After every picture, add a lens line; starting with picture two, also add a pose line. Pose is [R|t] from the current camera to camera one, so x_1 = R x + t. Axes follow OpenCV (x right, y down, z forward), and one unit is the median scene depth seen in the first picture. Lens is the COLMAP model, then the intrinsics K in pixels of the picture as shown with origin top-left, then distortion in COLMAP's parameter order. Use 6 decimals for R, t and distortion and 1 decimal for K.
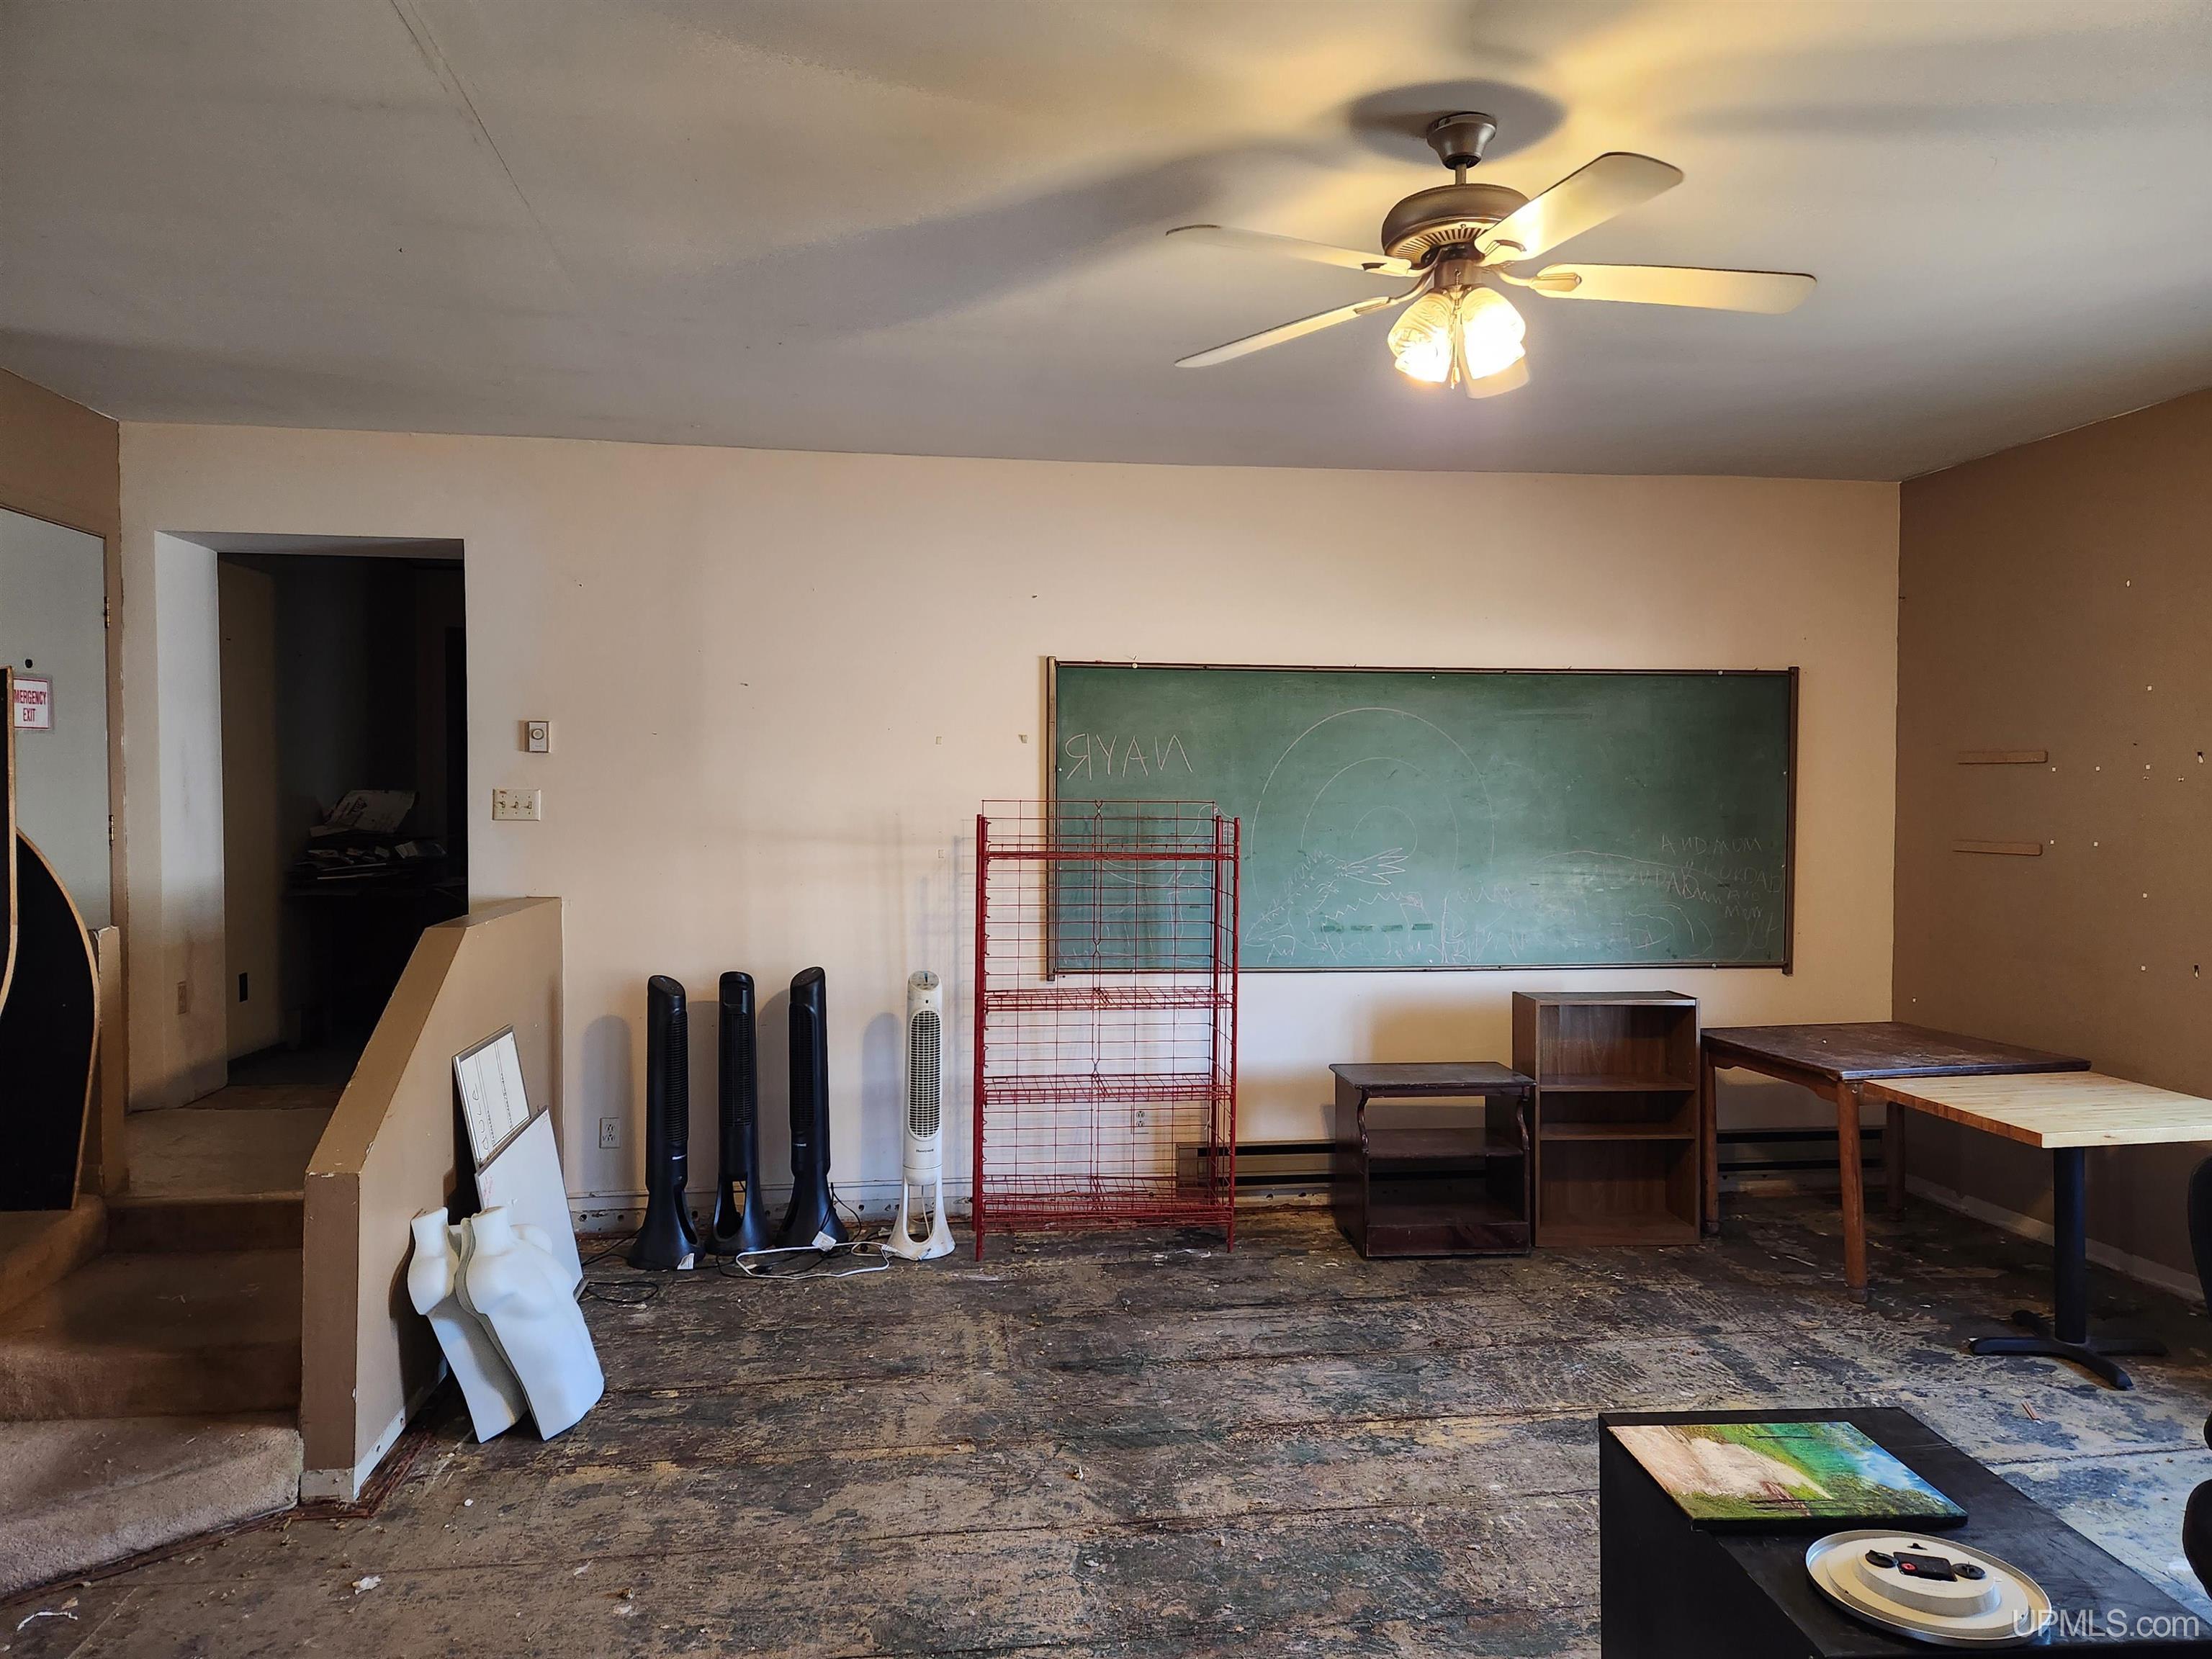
lens RADIAL K [[1481.5, 0, 1106.0], [0, 1481.5, 829.5], [0, 0, 1]] dist [0.076707, -0.082456]
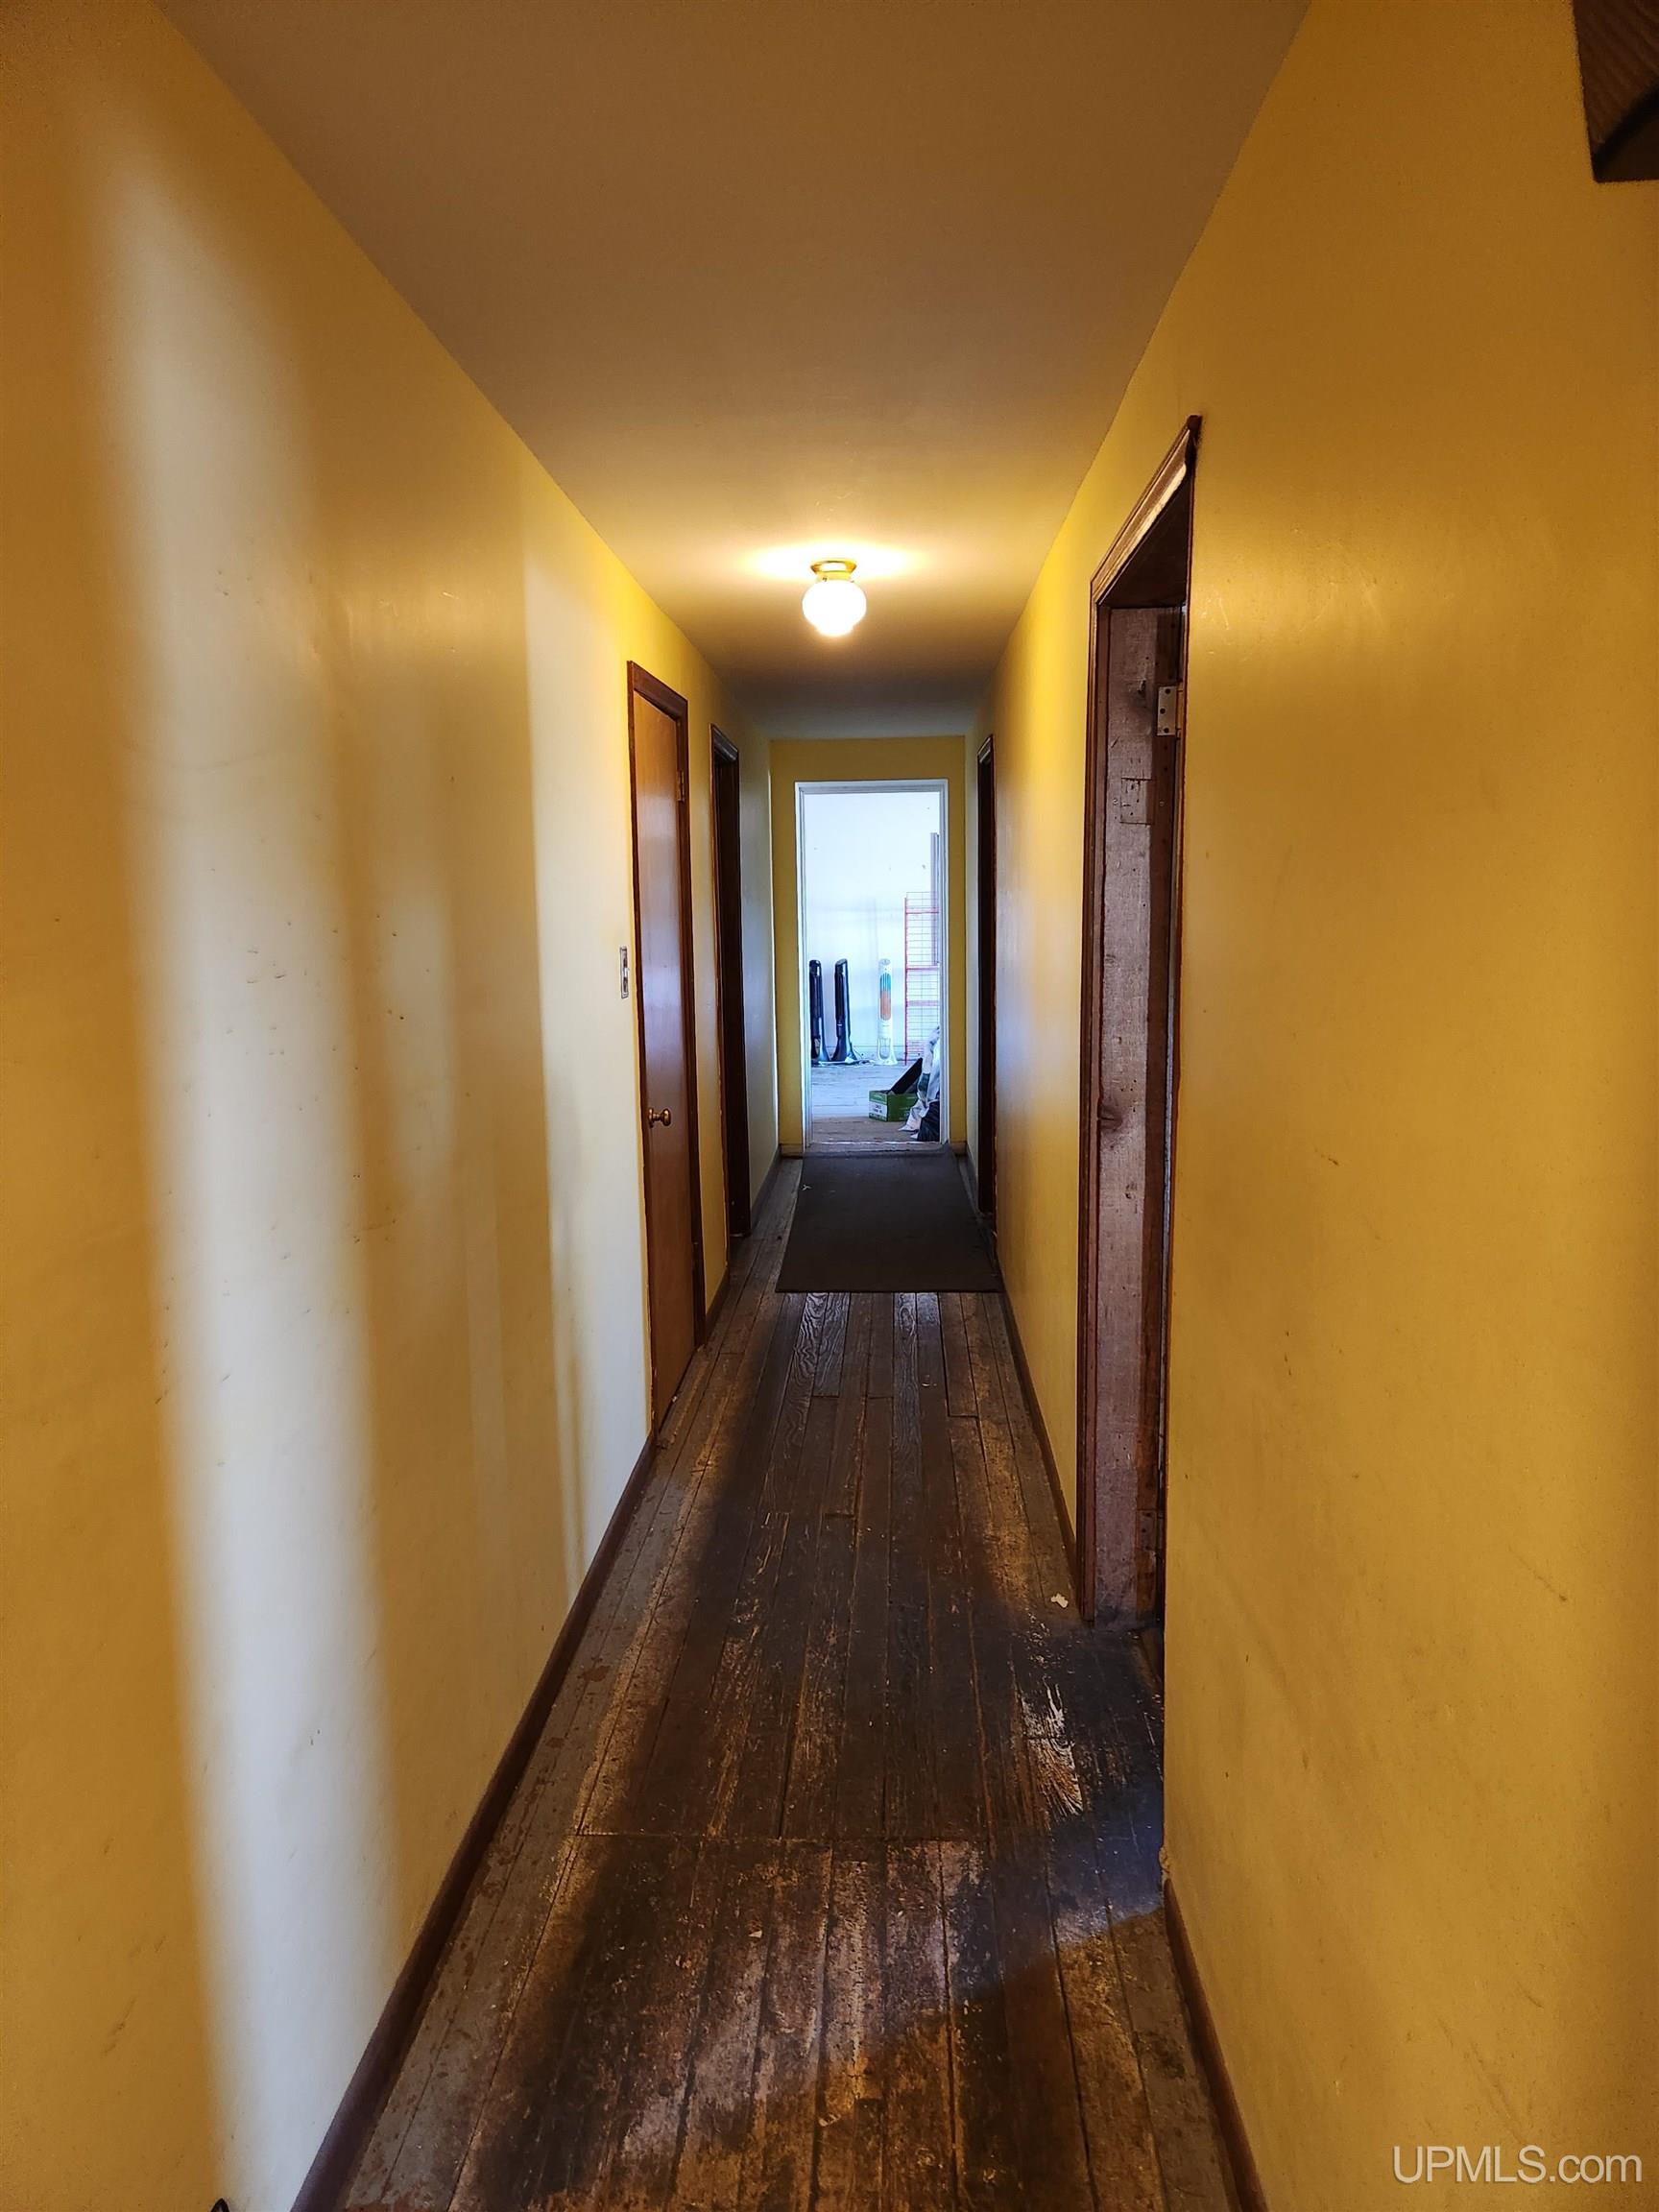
lens RADIAL K [[1481.5, 0, 829.5], [0, 1481.5, 1106.0], [0, 0, 1]] dist [0.076707, -0.082456]
pose [[0.984772, 0.006750, -0.173720, 0.237043], [0.013337, 0.993368, 0.114199, 0.053936], [0.173339, -0.114777, 0.978151, -1.605776]]
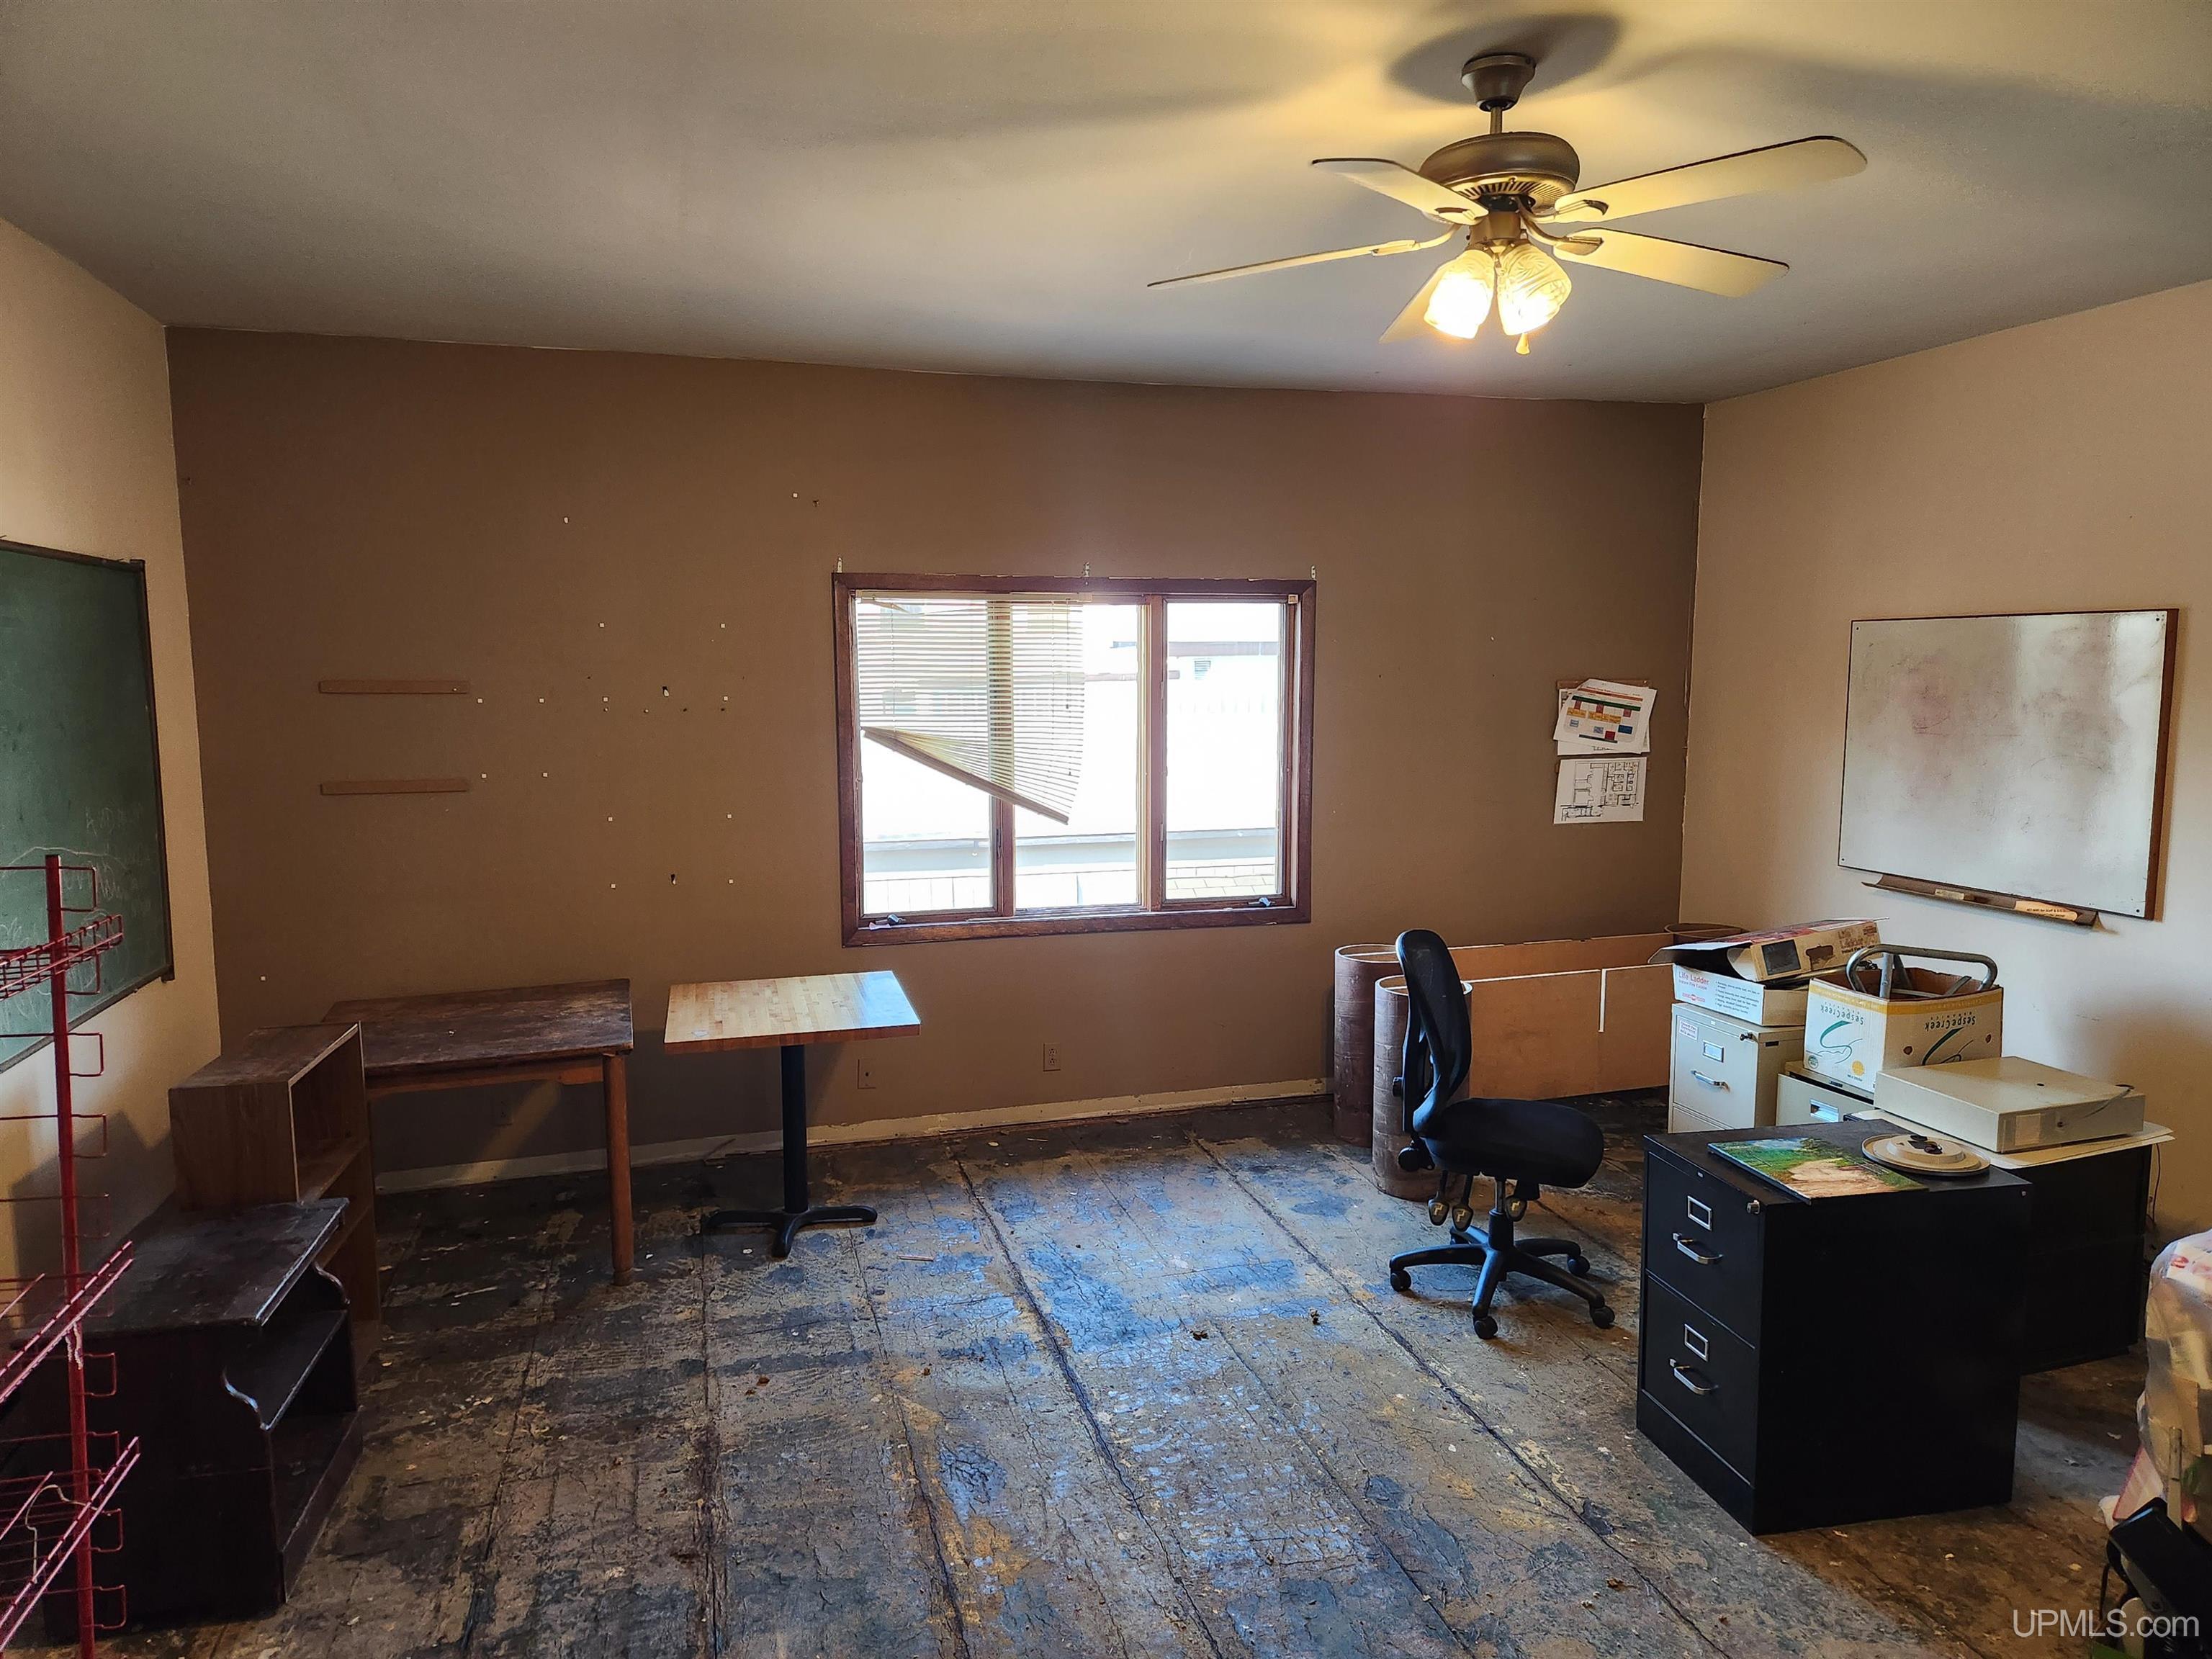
lens RADIAL K [[1481.5, 0, 1106.0], [0, 1481.5, 829.5], [0, 0, 1]] dist [0.076707, -0.082456]
pose [[-0.135481, -0.109216, 0.984742, -0.449540], [0.031537, 0.992927, 0.114463, -0.065150], [-0.990278, 0.046564, -0.131079, 0.866455]]
